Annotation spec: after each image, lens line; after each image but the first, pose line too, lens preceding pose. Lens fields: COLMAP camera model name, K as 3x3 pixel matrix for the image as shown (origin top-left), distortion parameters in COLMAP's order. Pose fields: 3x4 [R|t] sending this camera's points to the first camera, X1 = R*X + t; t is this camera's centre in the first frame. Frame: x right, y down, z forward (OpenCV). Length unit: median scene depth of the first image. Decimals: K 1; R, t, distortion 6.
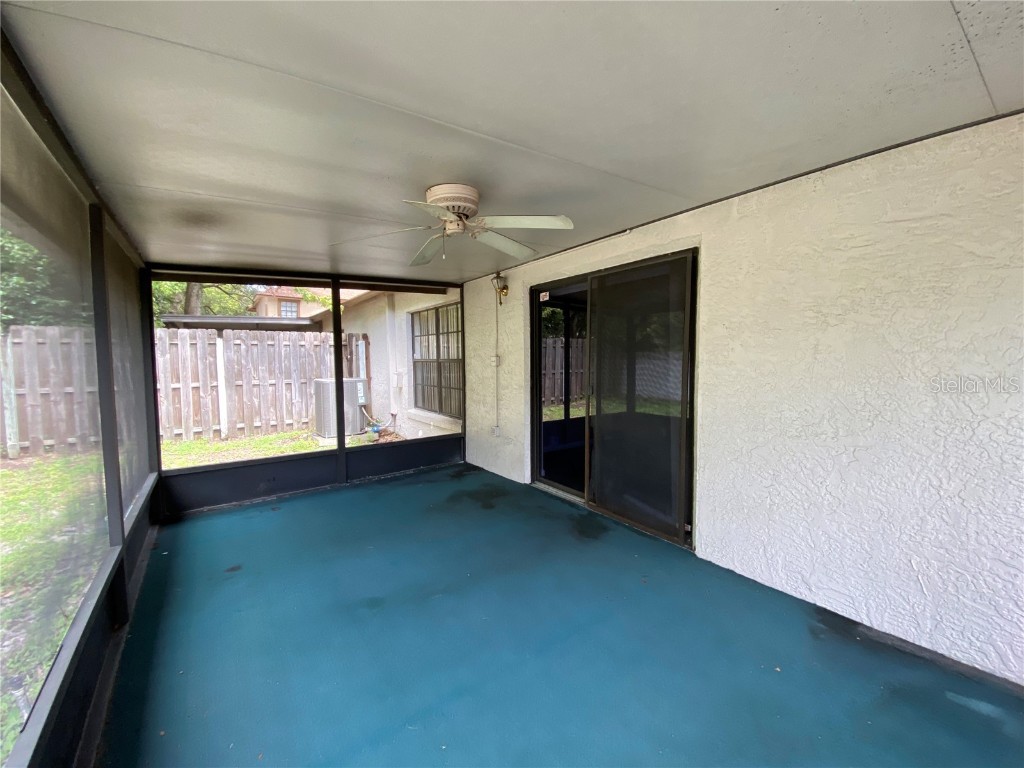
lens RADIAL K [[420.3, 0, 513.7], [0, 420.3, 380.7], [0, 0, 1]] dist [0.008807, -0.014452]
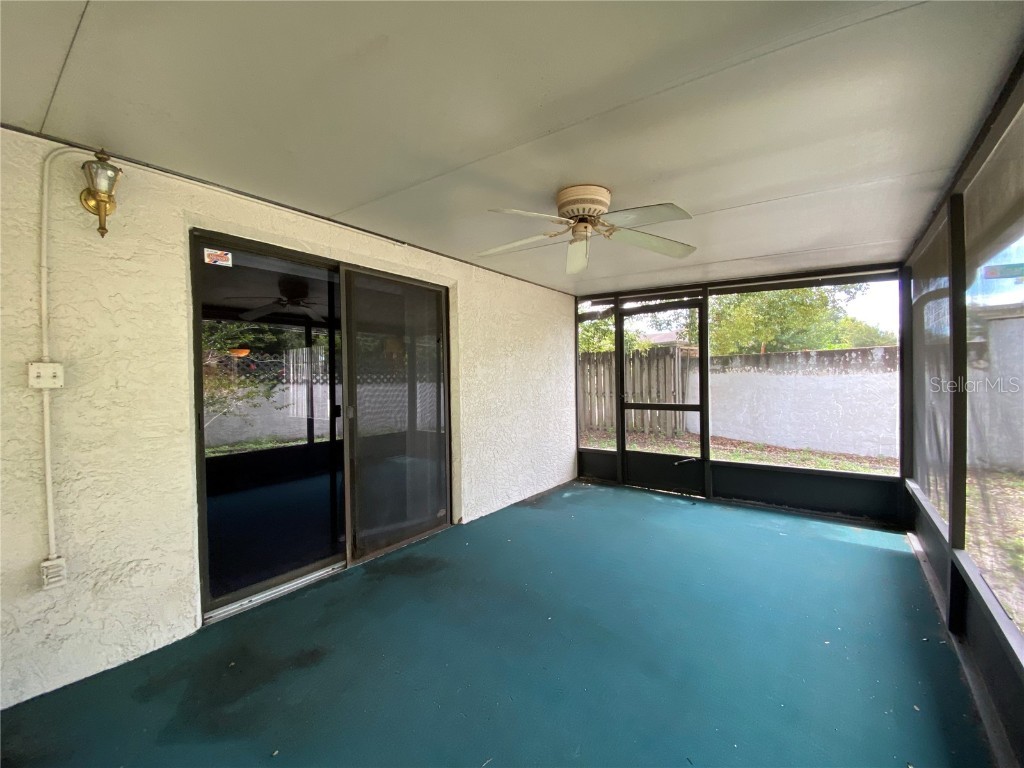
lens RADIAL K [[420.3, 0, 514.2], [0, 420.3, 386.2], [0, 0, 1]] dist [0.008807, -0.014452]
pose [[-0.320405, 0.004434, 0.947270, -0.663527], [0.077676, 0.996744, 0.021607, -0.019236], [-0.944091, 0.080503, -0.319706, 0.965786]]
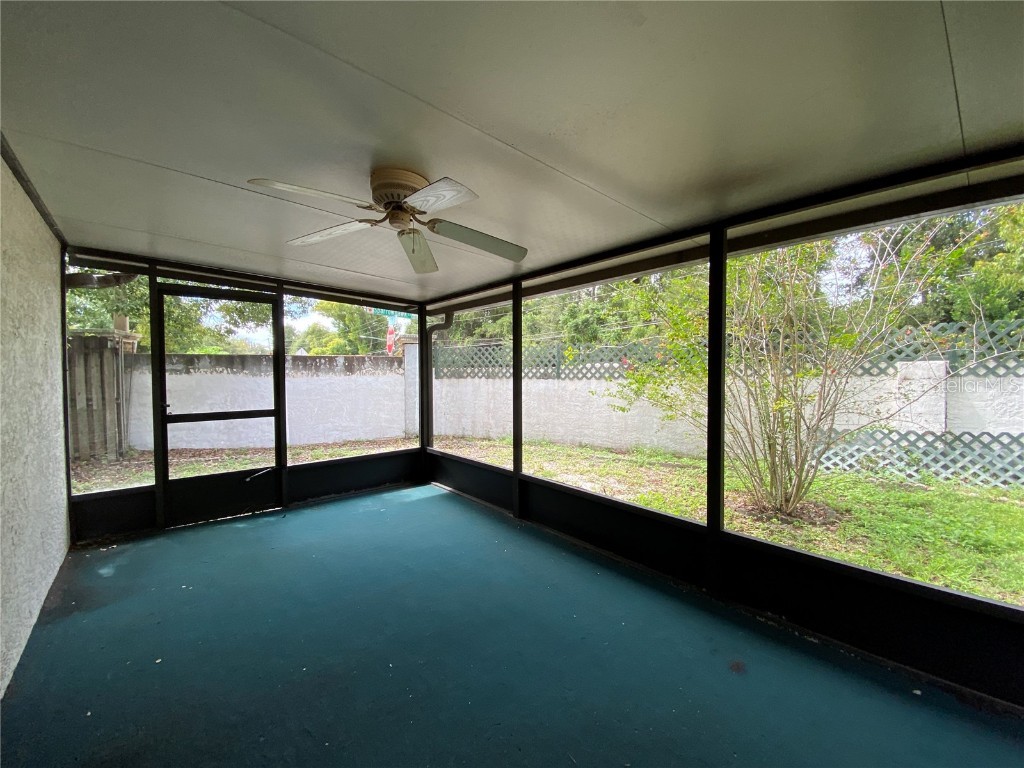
lens RADIAL K [[420.3, 0, 510.3], [0, 420.3, 376.1], [0, 0, 1]] dist [0.008807, -0.014452]
pose [[-0.992615, 0.026062, -0.118474, -0.162730], [0.018260, 0.997622, 0.066463, -0.047931], [0.119924, 0.063809, -0.990730, 1.263551]]
